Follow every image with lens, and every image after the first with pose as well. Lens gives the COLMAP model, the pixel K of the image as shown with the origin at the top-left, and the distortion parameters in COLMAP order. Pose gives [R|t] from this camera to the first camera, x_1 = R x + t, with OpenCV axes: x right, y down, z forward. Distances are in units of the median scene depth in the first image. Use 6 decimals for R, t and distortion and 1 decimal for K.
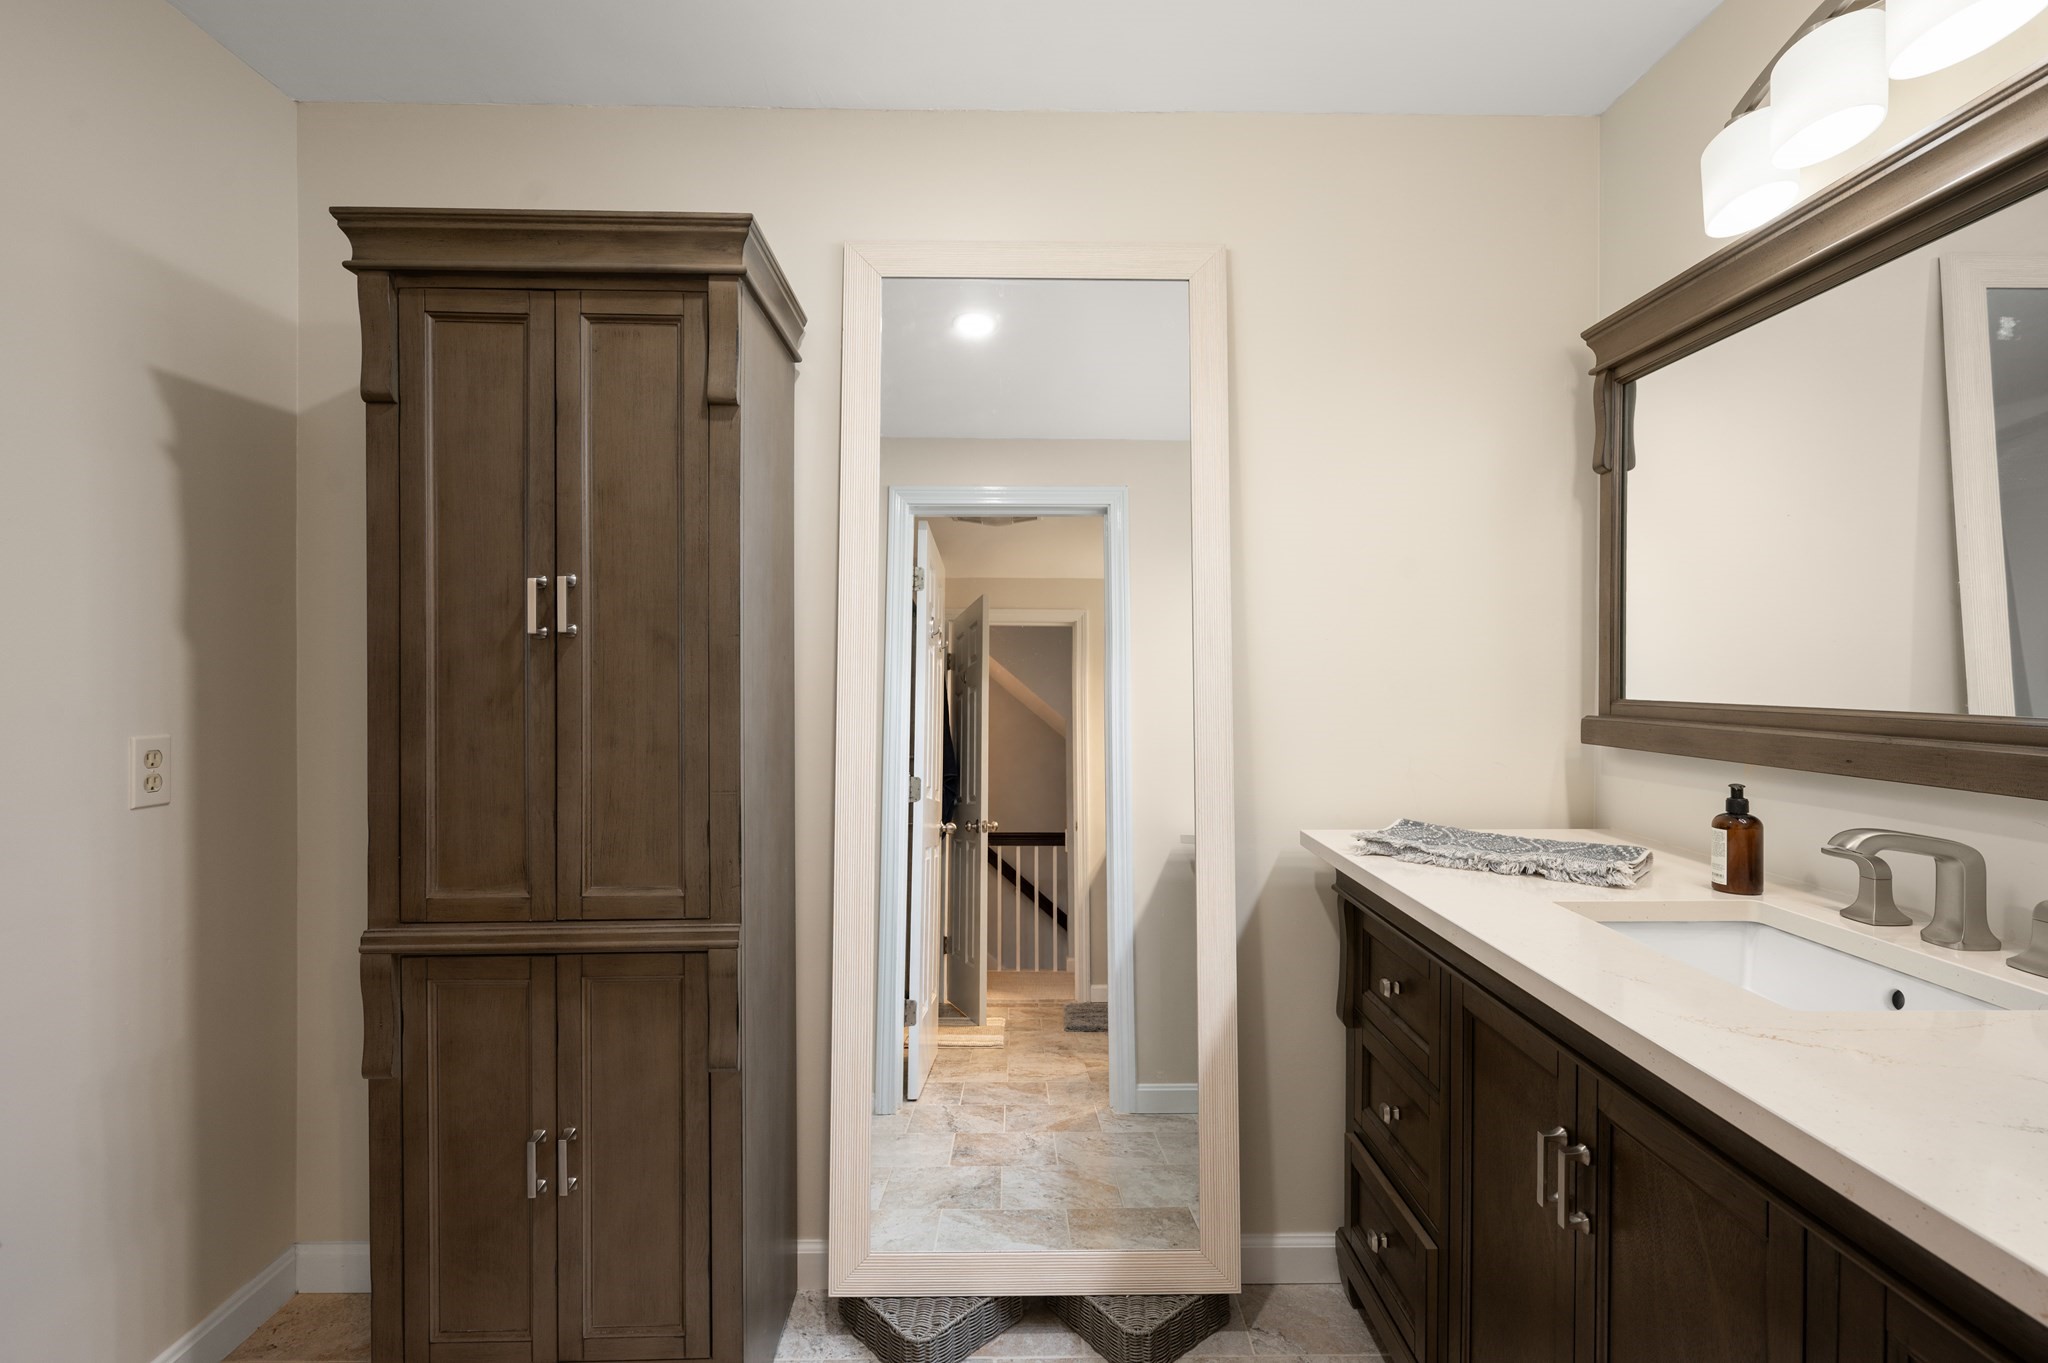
lens RADIAL K [[966.2, 0, 1035.9], [0, 966.2, 671.3], [0, 0, 1]] dist [-0.001925, 0.000744]
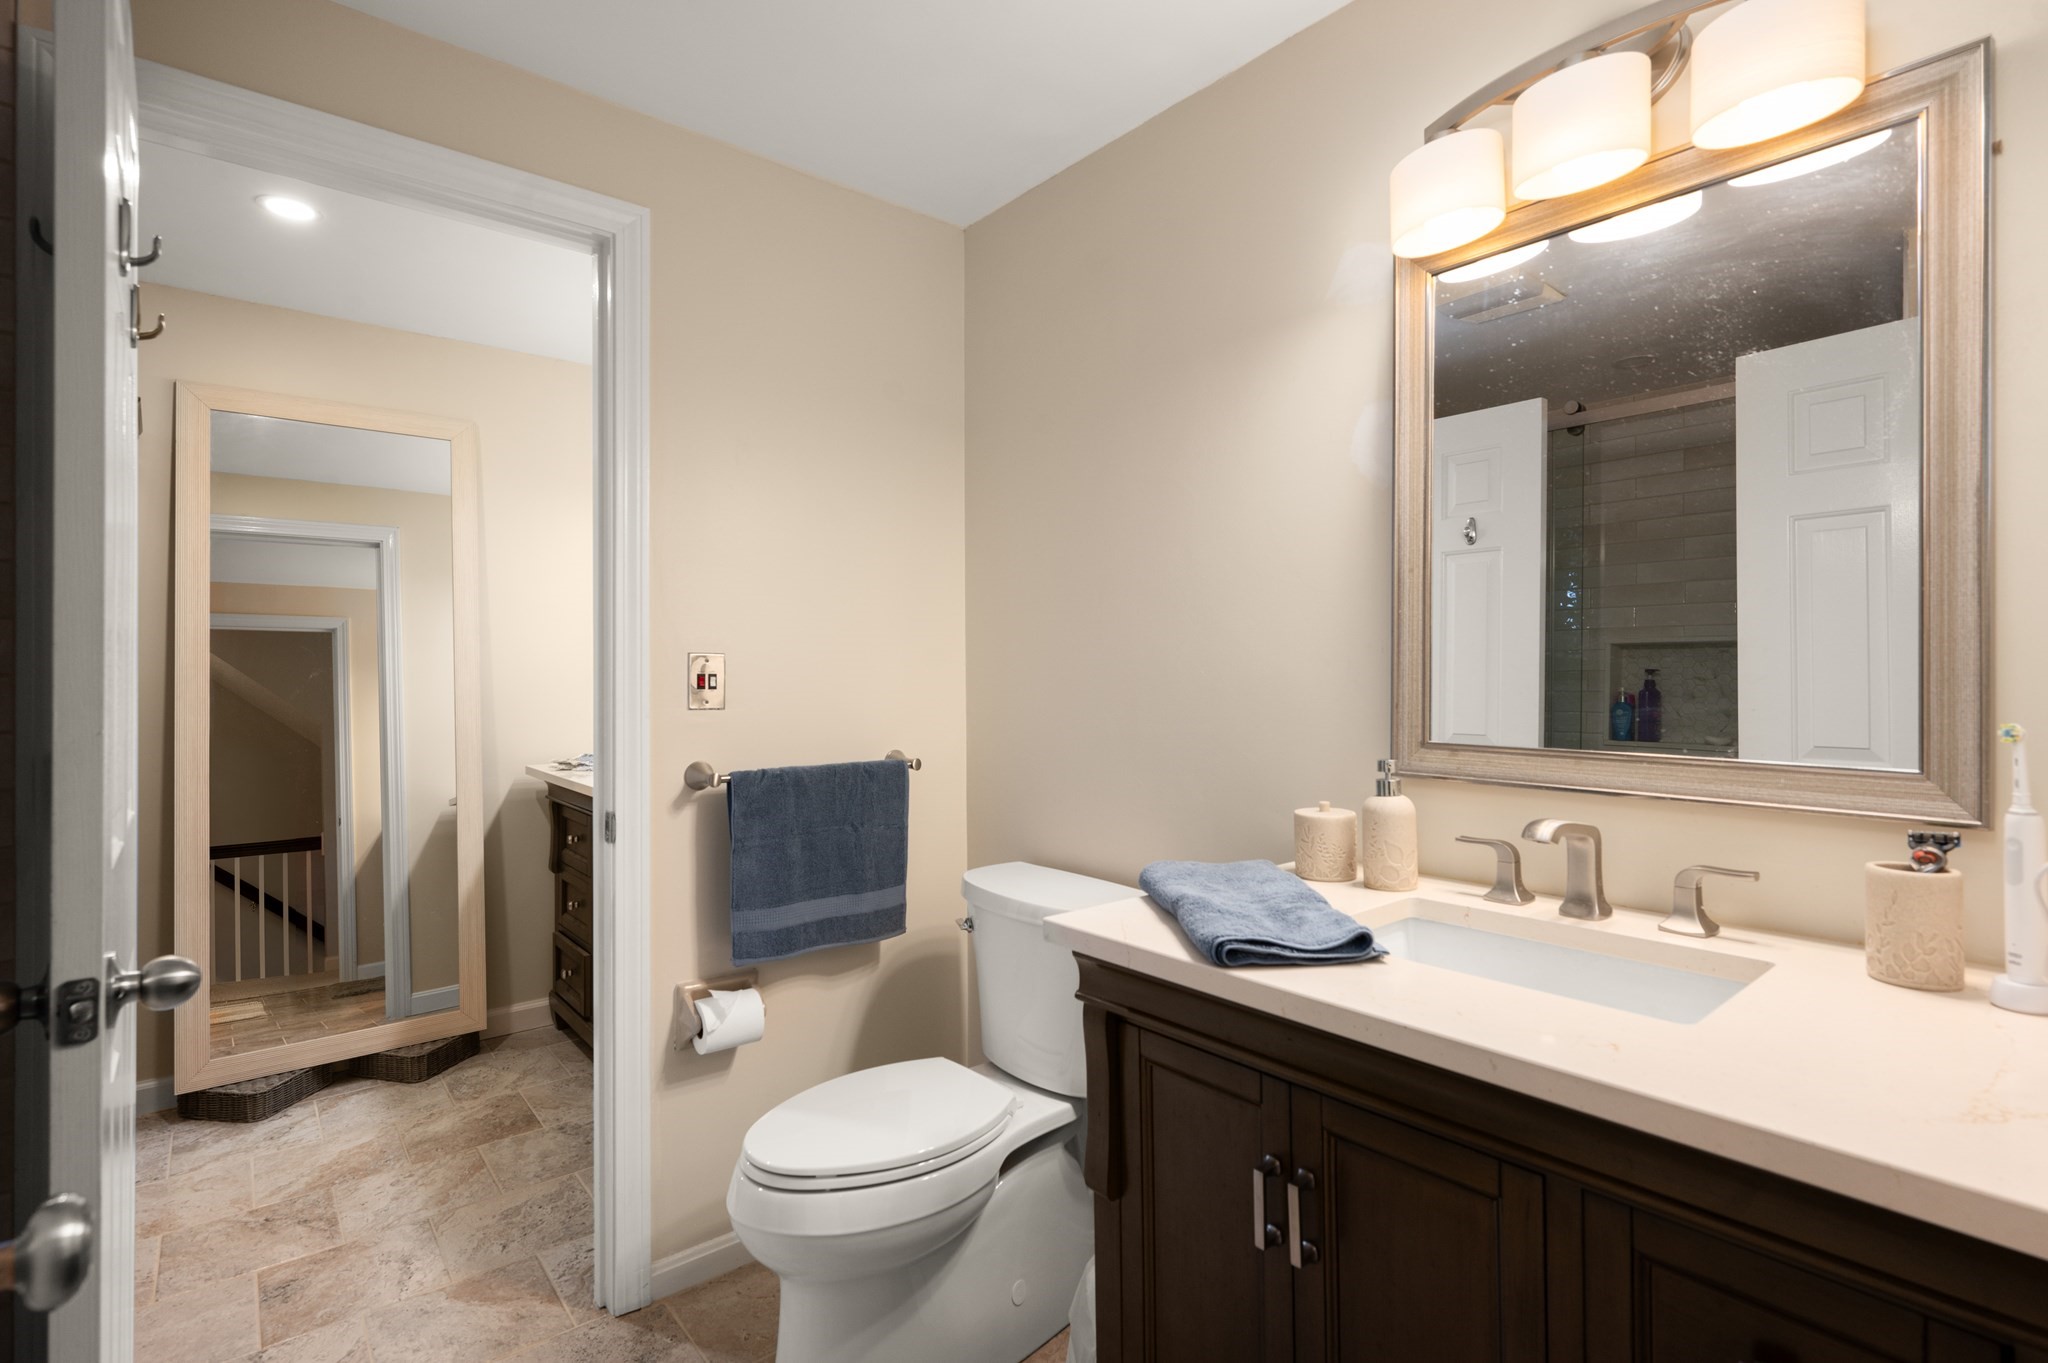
lens RADIAL K [[966.2, 0, 1027.2], [0, 966.2, 673.4], [0, 0, 1]] dist [-0.001925, 0.000744]
pose [[0.776951, -0.006847, 0.629523, -0.112606], [0.007181, 0.999972, 0.002014, 0.004187], [-0.629520, 0.002955, 0.776979, -0.890609]]
